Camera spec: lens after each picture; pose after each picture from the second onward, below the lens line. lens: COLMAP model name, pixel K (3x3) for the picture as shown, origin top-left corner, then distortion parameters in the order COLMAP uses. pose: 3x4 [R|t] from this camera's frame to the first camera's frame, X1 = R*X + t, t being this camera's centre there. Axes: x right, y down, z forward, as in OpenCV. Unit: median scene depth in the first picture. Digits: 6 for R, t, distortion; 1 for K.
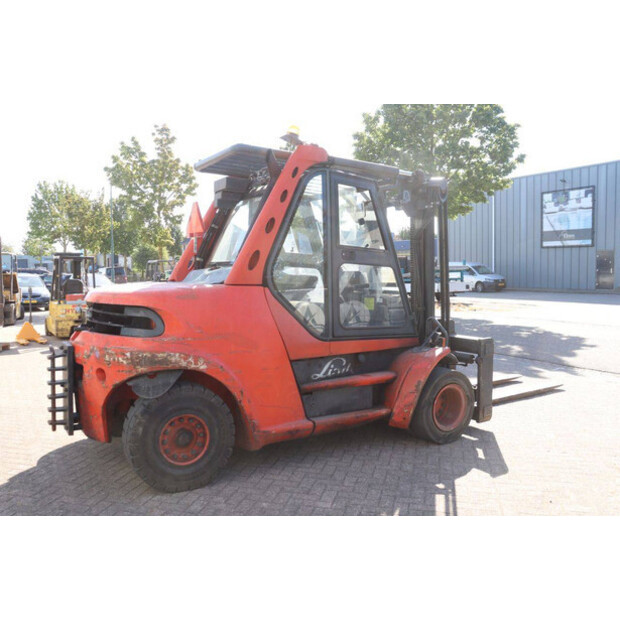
lens RADIAL K [[522.9, 0, 310.0], [0, 522.9, 310.0], [0, 0, 1]] dist [-0.155831, 0.150225]
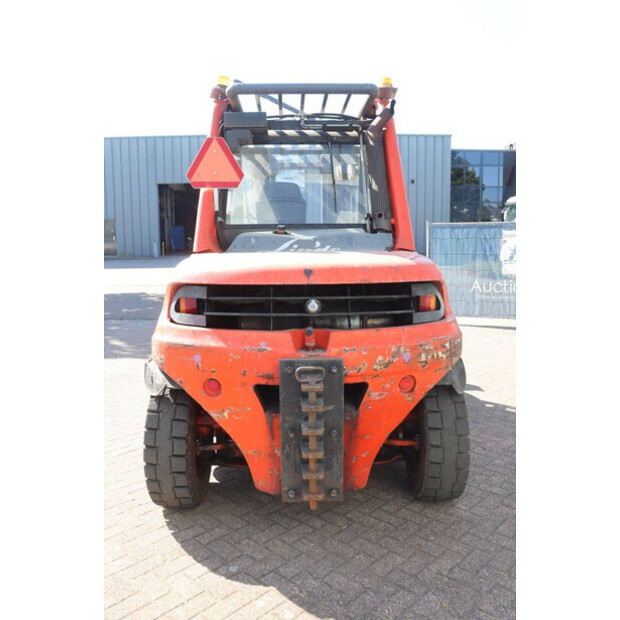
lens RADIAL K [[522.9, 0, 310.0], [0, 522.9, 310.0], [0, 0, 1]] dist [-0.155831, 0.150225]
pose [[0.526408, -0.128947, 0.840397, -1.057885], [0.066413, 0.991649, 0.110554, -0.060090], [-0.847634, -0.002383, 0.530575, 0.742325]]
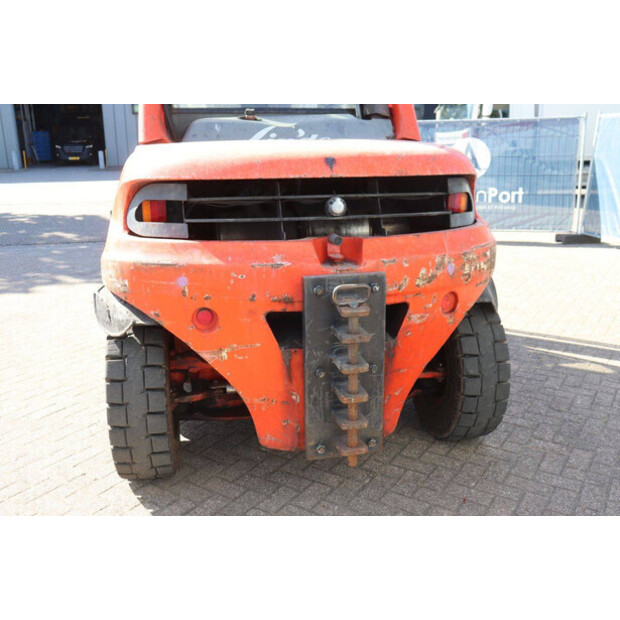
lens RADIAL K [[585.2, 0, 311.3], [0, 585.2, 304.1], [0, 0, 1]] dist [-0.116182, 0.147555]
pose [[0.359001, -0.256420, 0.897423, -1.036963], [0.070020, 0.966210, 0.248064, -0.041088], [-0.930707, -0.026218, 0.364824, 0.911302]]
